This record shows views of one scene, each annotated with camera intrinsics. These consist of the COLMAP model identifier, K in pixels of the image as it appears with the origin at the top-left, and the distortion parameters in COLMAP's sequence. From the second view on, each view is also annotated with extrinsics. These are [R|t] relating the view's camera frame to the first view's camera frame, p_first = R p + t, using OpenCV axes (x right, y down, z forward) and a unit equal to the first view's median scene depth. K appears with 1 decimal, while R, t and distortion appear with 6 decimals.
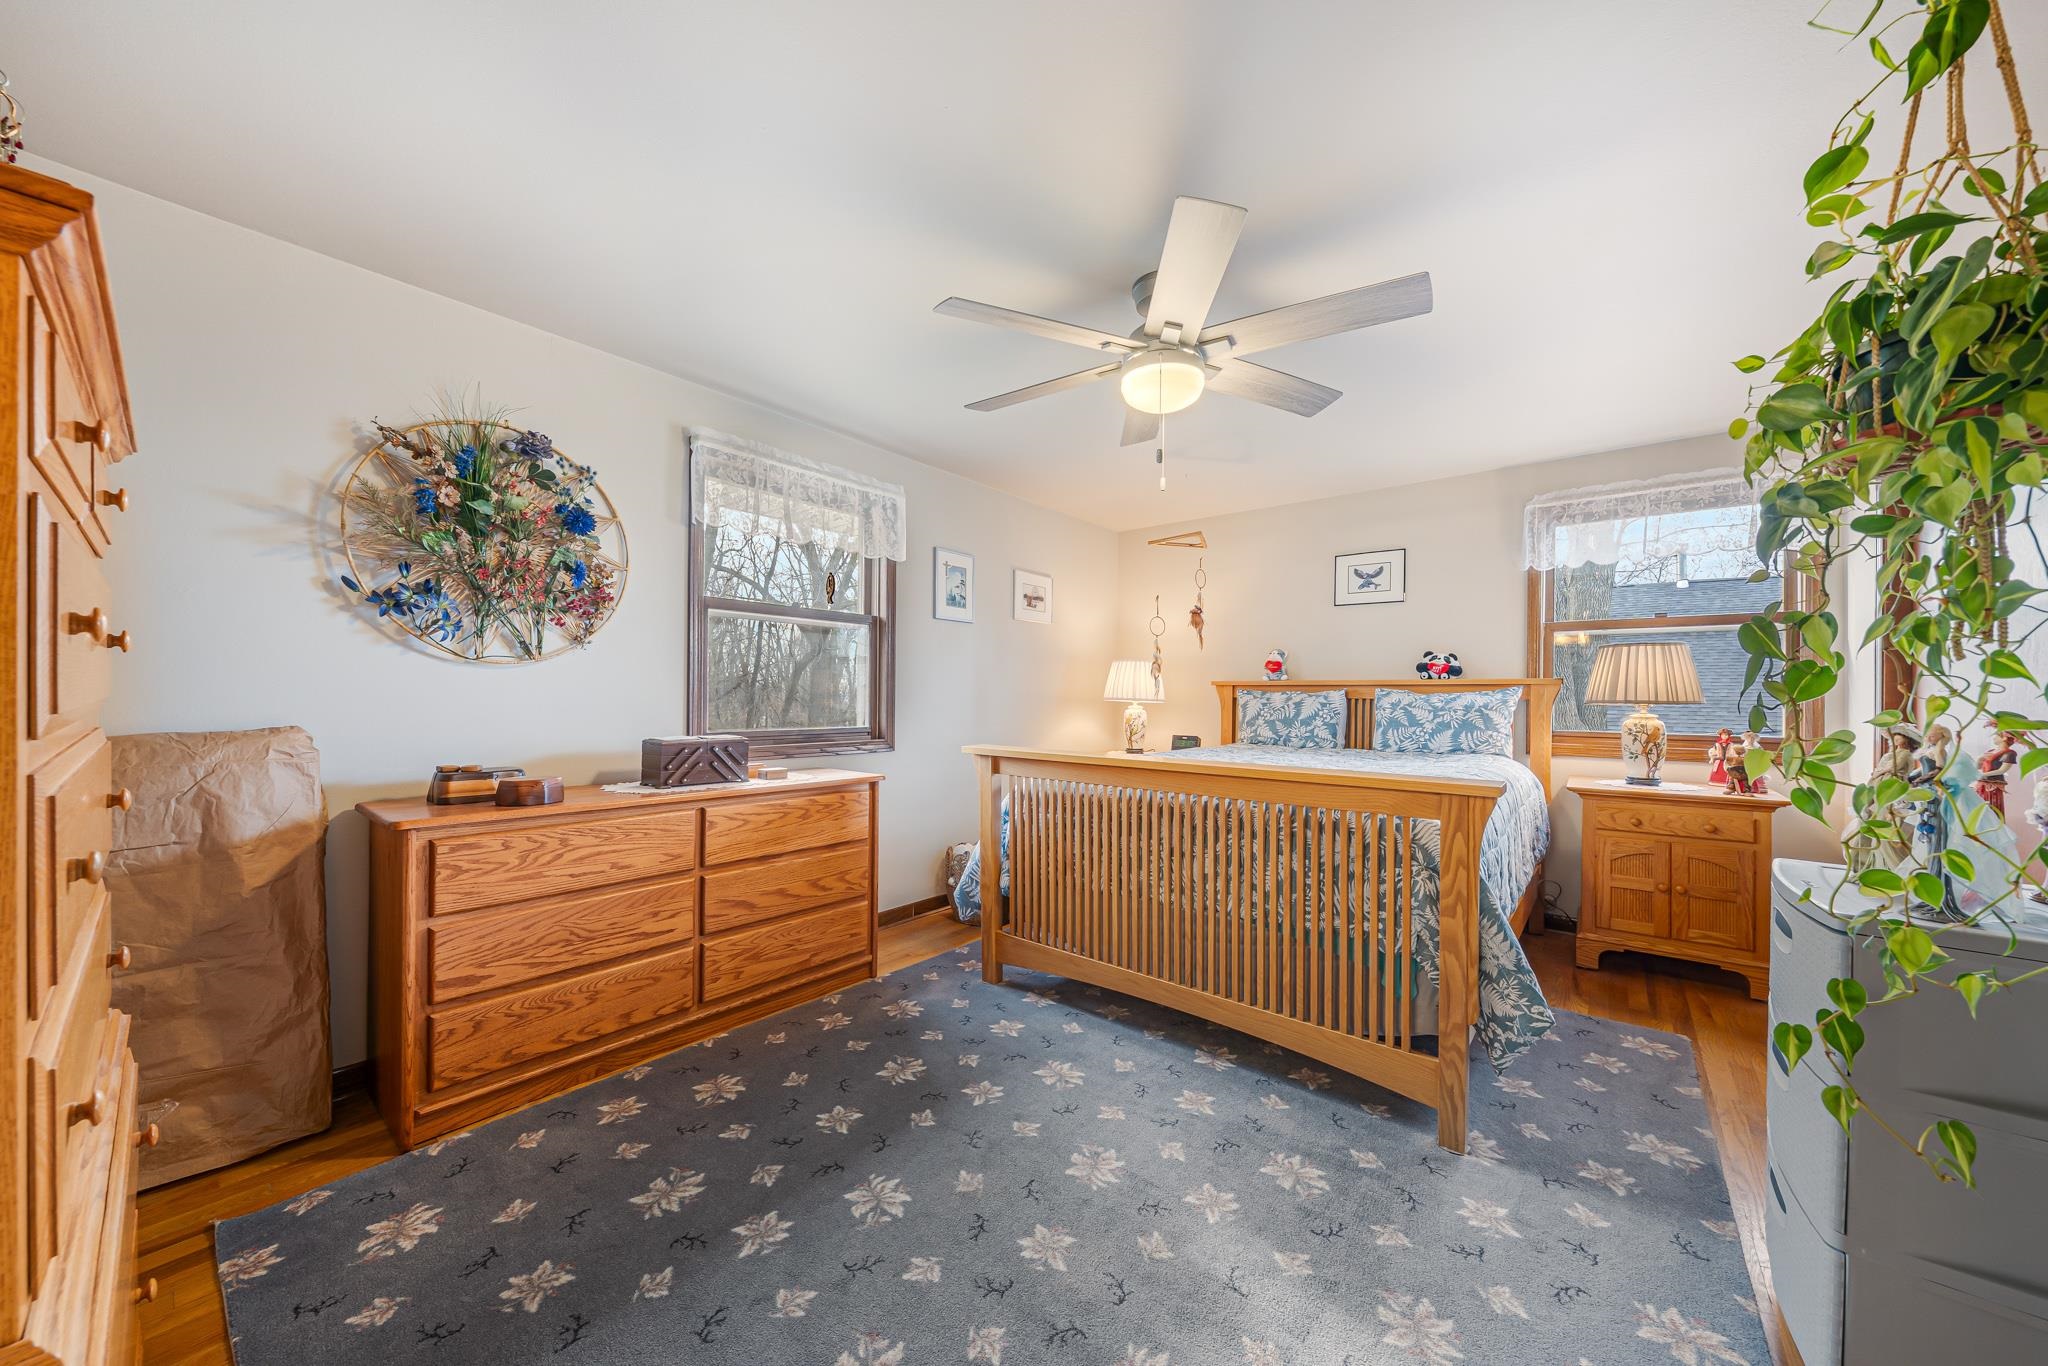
lens RADIAL K [[696.6, 0, 1025.8], [0, 696.6, 691.0], [0, 0, 1]] dist [-0.000355, -0.000078]
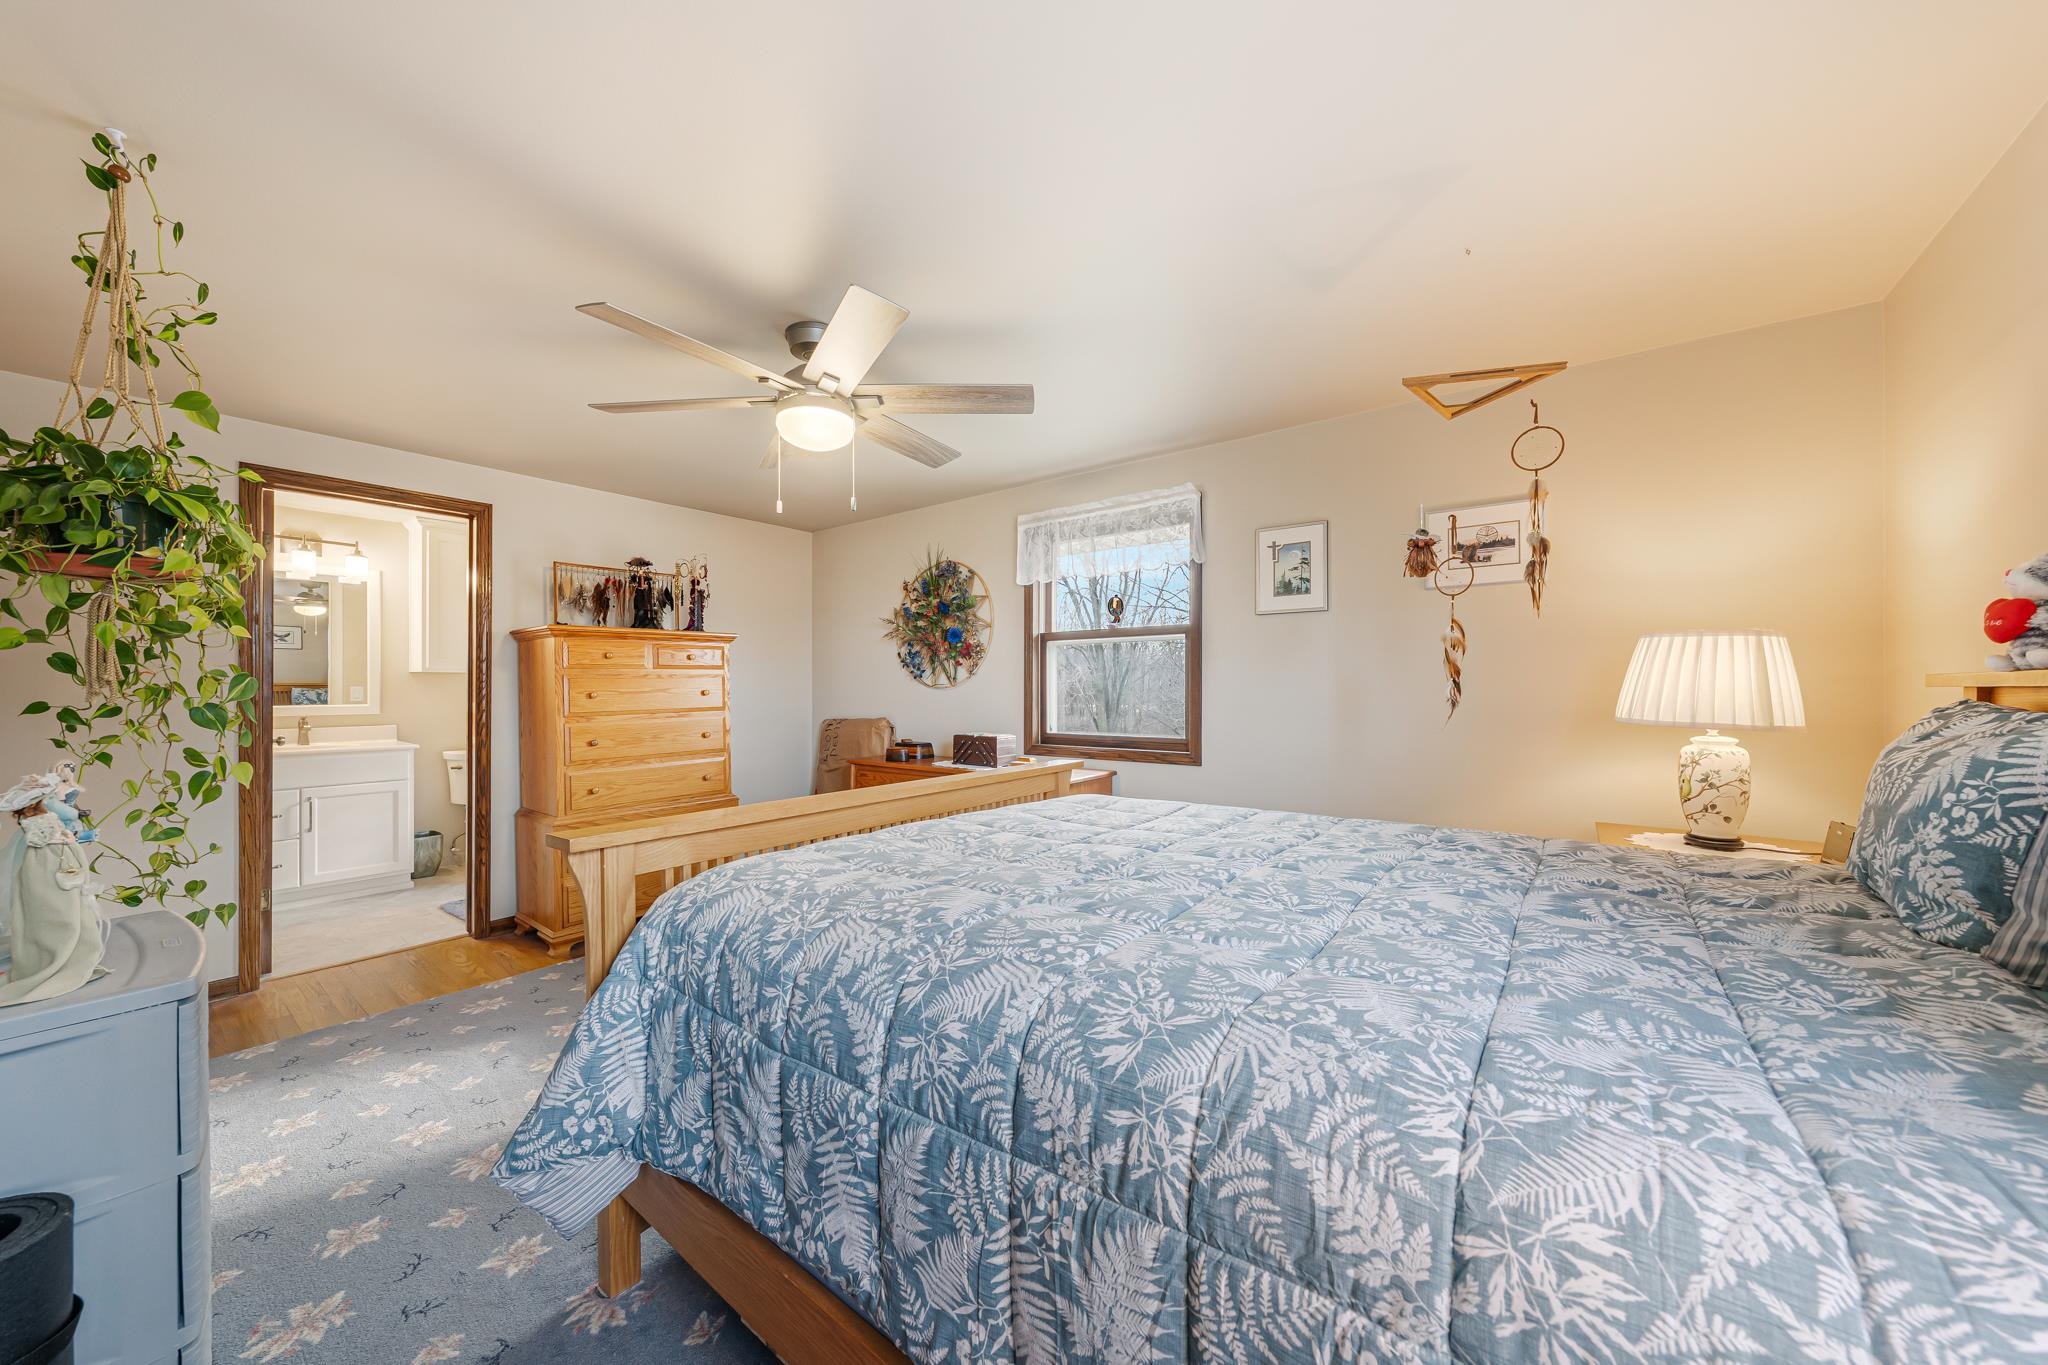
lens RADIAL K [[696.6, 0, 1025.0], [0, 696.6, 693.0], [0, 0, 1]] dist [-0.000355, -0.000078]
pose [[0.057197, -0.013775, -0.998268, 0.674587], [0.004076, 0.999900, -0.013564, -0.000930], [0.998355, -0.003293, 0.057247, 0.664137]]
